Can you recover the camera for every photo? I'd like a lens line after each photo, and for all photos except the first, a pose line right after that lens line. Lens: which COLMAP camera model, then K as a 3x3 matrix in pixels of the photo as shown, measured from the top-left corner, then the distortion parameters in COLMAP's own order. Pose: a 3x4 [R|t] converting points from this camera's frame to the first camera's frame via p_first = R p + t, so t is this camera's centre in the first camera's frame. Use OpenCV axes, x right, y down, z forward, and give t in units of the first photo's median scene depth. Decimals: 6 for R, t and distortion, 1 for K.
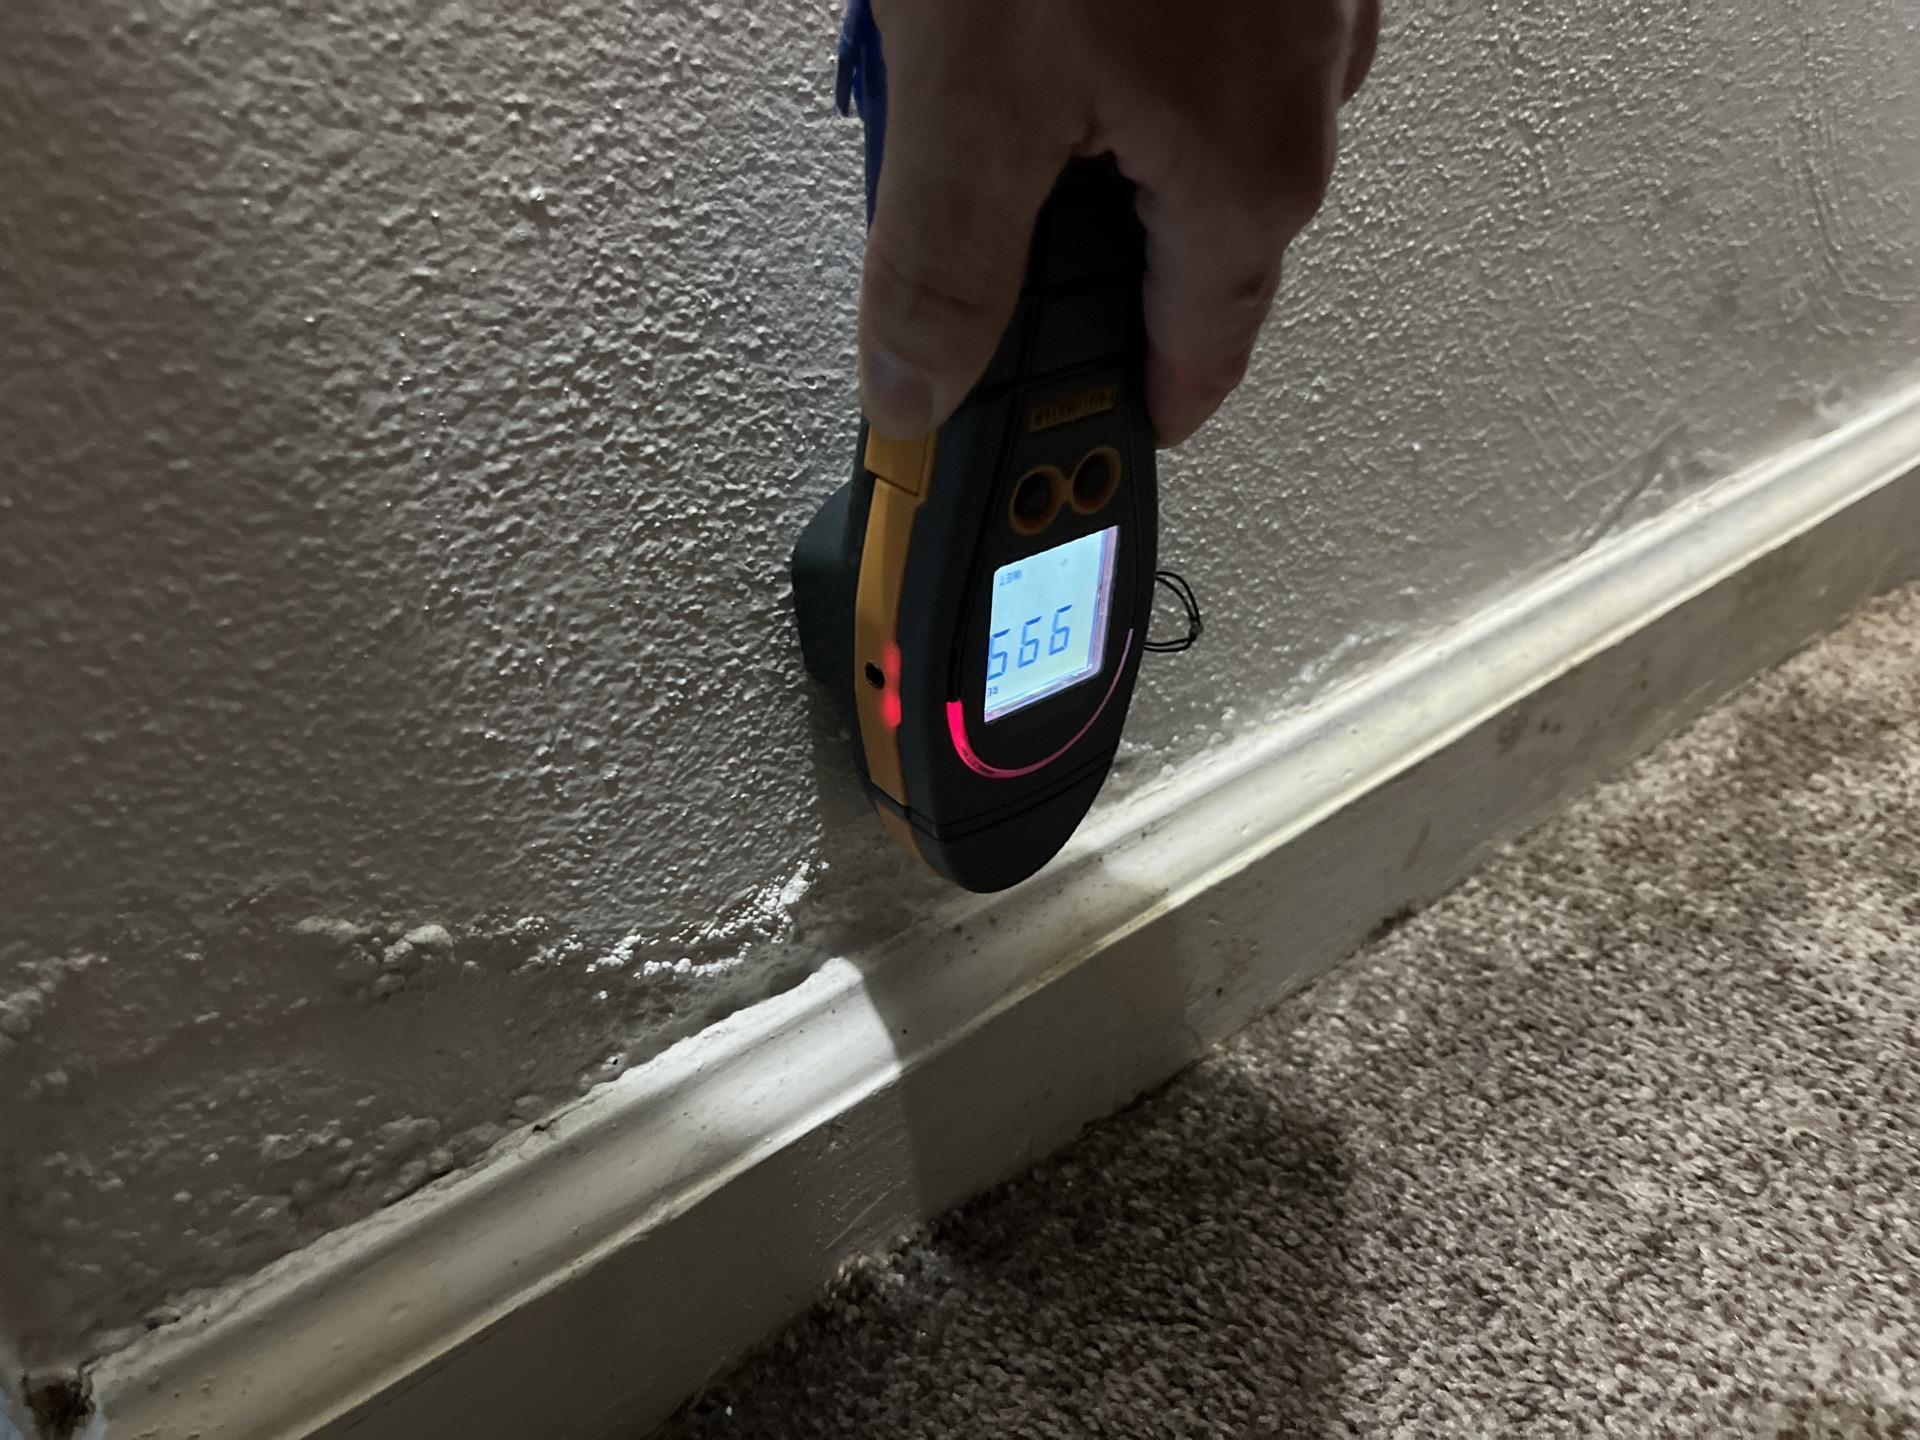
lens RADIAL K [[1498.2, 0, 960.0], [0, 1498.2, 720.0], [0, 0, 1]] dist [0.057097, -0.101720]
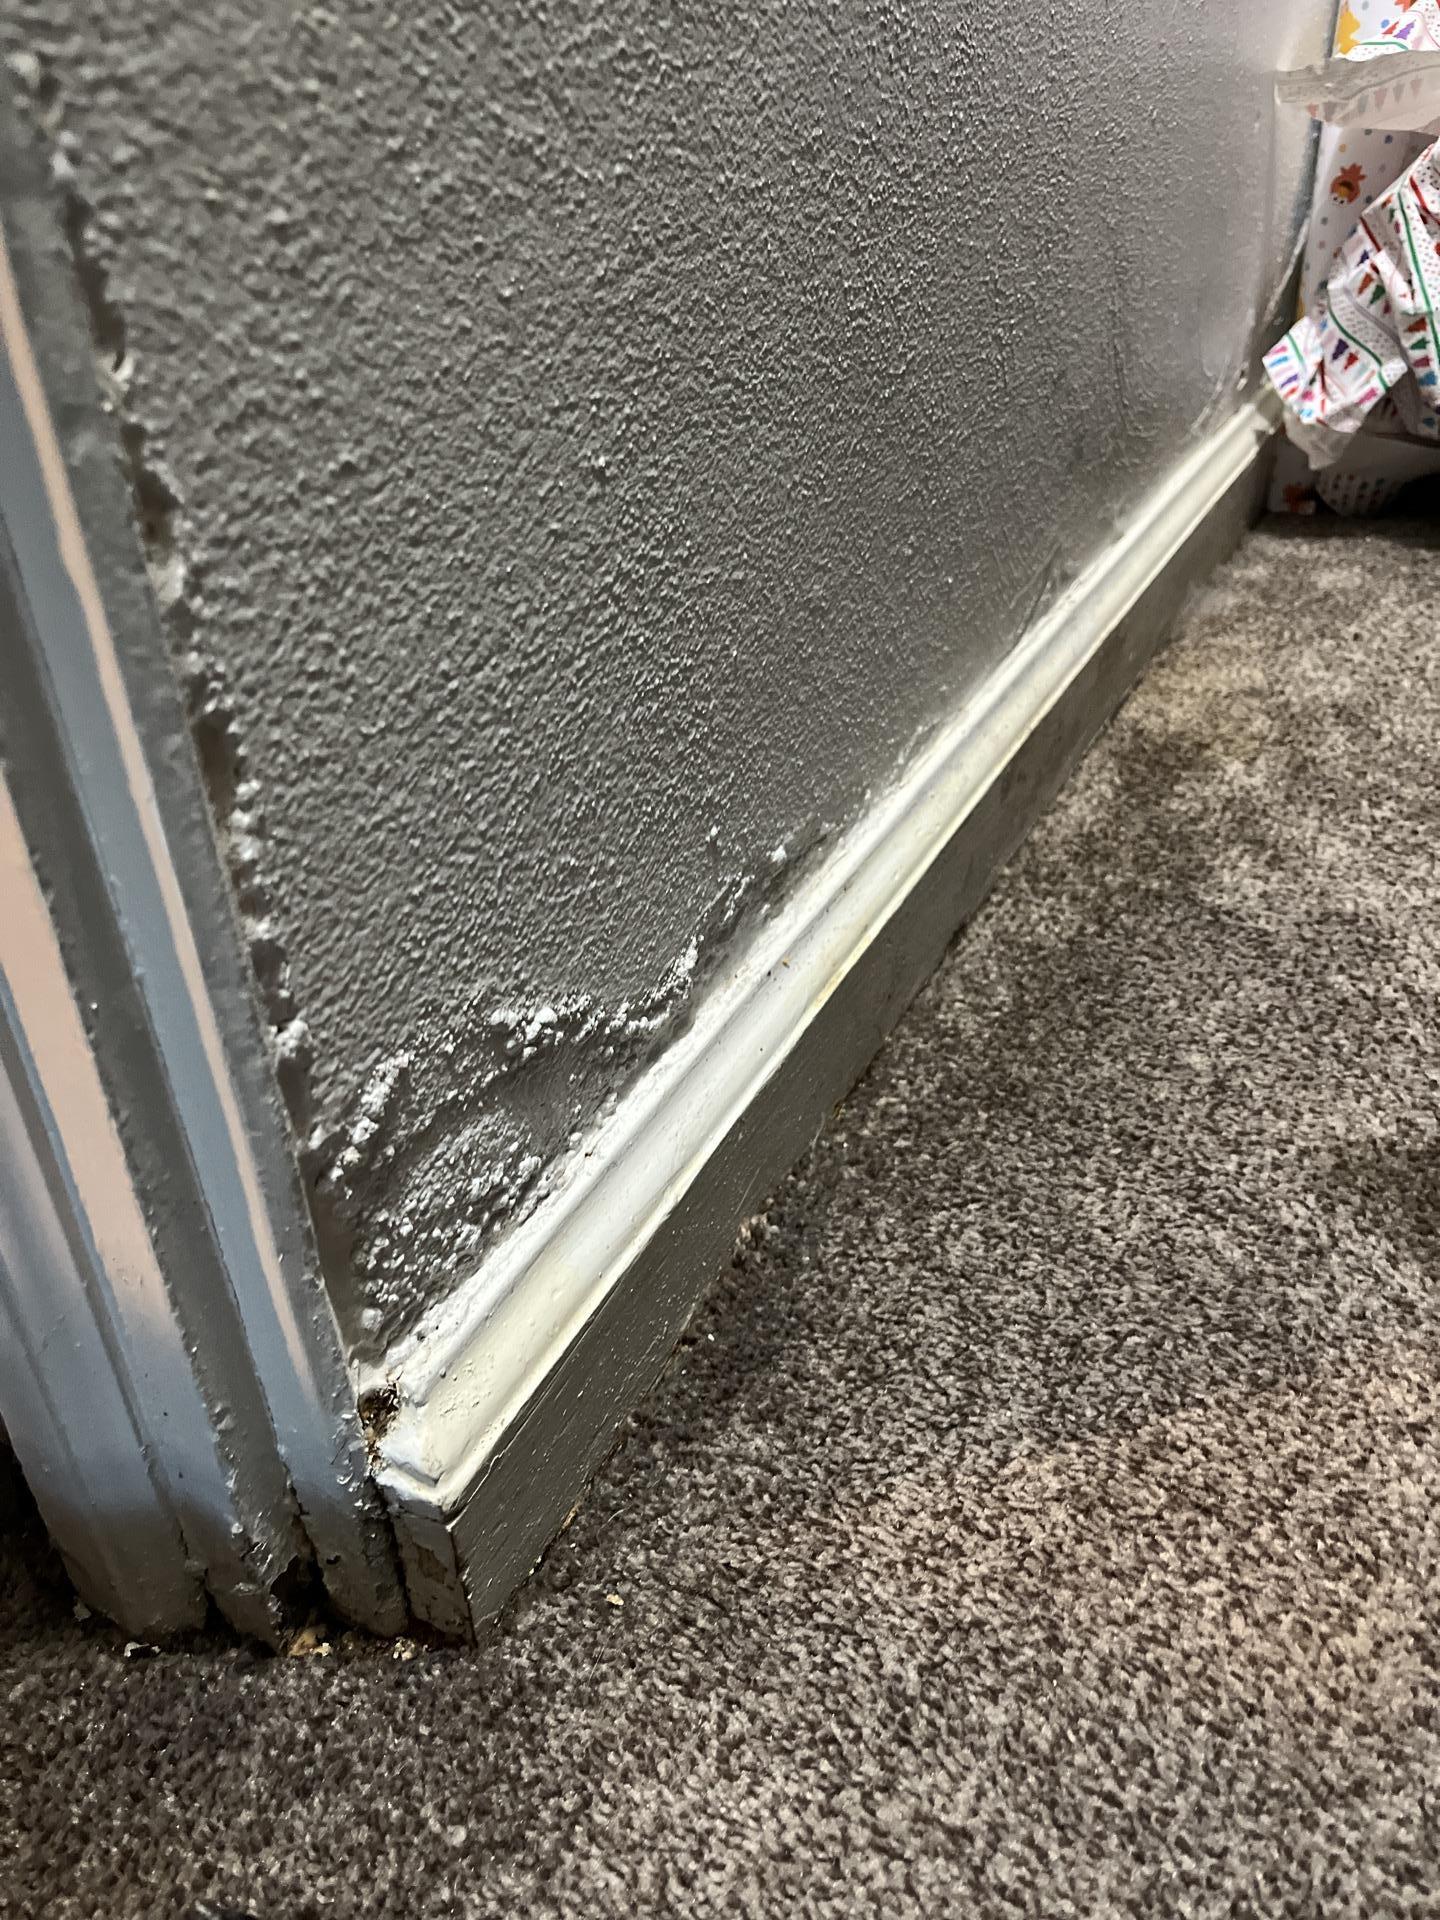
lens RADIAL K [[1498.2, 0, 720.0], [0, 1498.2, 960.0], [0, 0, 1]] dist [0.057097, -0.101720]
pose [[0.916728, -0.178290, 0.357521, -0.655653], [0.152649, 0.983314, 0.098954, -0.015865], [-0.369198, -0.036138, 0.928648, -0.298583]]
